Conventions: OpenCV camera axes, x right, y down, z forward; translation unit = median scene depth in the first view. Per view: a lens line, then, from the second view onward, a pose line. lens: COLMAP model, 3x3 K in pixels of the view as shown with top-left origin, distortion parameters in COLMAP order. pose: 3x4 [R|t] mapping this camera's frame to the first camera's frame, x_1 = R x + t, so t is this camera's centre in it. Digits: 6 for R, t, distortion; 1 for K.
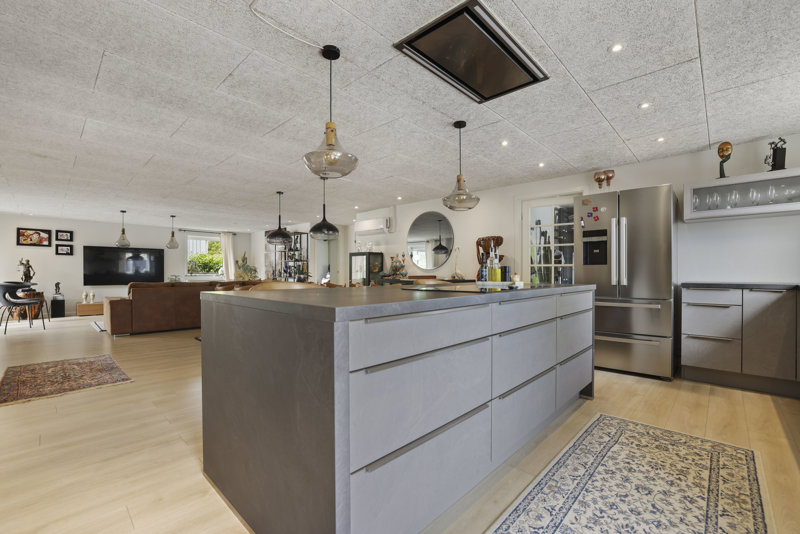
lens RADIAL K [[337.5, 0, 403.0], [0, 337.5, 270.8], [0, 0, 1]] dist [0.000072, 0.000018]
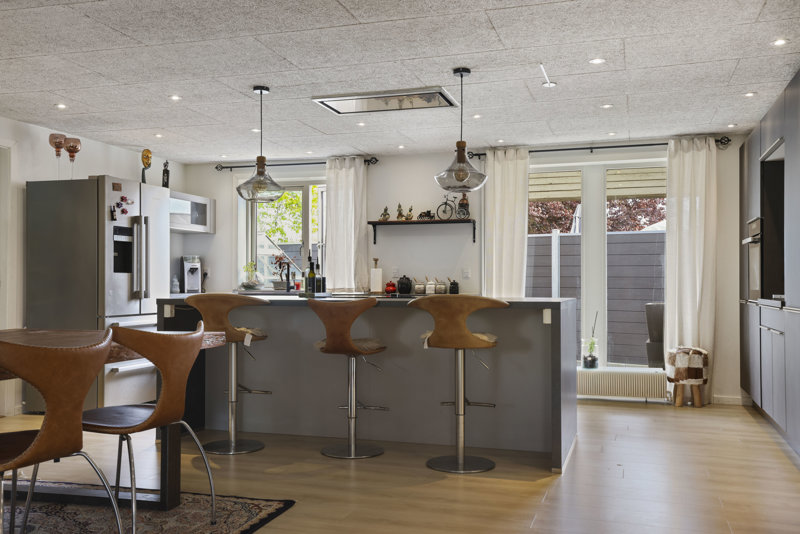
lens RADIAL K [[754.1, 0, 392.4], [0, 754.1, 278.3], [0, 0, 1]] dist [0.039426, 0.000000]
pose [[-0.428124, 0.005244, 0.903705, -0.596083], [-0.006636, 0.999938, -0.008946, 0.003849], [-0.903696, -0.009827, -0.428063, 0.561643]]
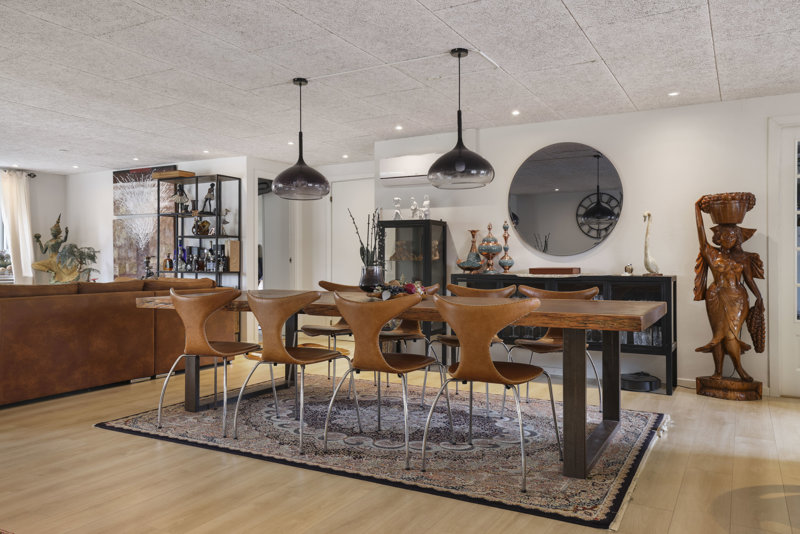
lens RADIAL K [[613.4, 0, 395.8], [0, 613.4, 263.6], [0, 0, 1]] dist [0.037933, 0.008331]
pose [[0.971345, 0.003217, 0.237651, -0.319047], [-0.004094, 0.999987, 0.003197, 0.005192], [-0.237637, -0.004079, 0.971345, 0.125054]]
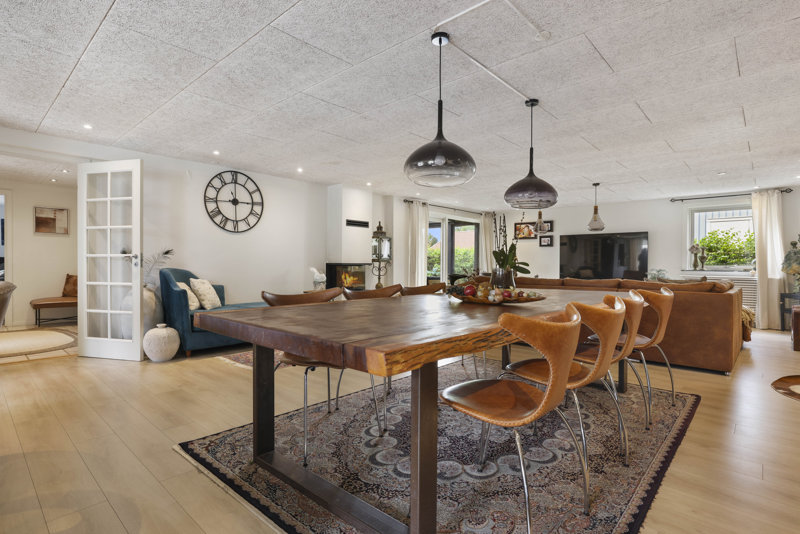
lens RADIAL K [[409.2, 0, 396.8], [0, 409.2, 266.6], [0, 0, 1]] dist [0.001526, 0.000385]
pose [[0.001350, 0.005892, -0.999982, 0.173119], [-0.001759, 0.999981, 0.005890, 0.005215], [0.999998, 0.001751, 0.001361, 0.574231]]
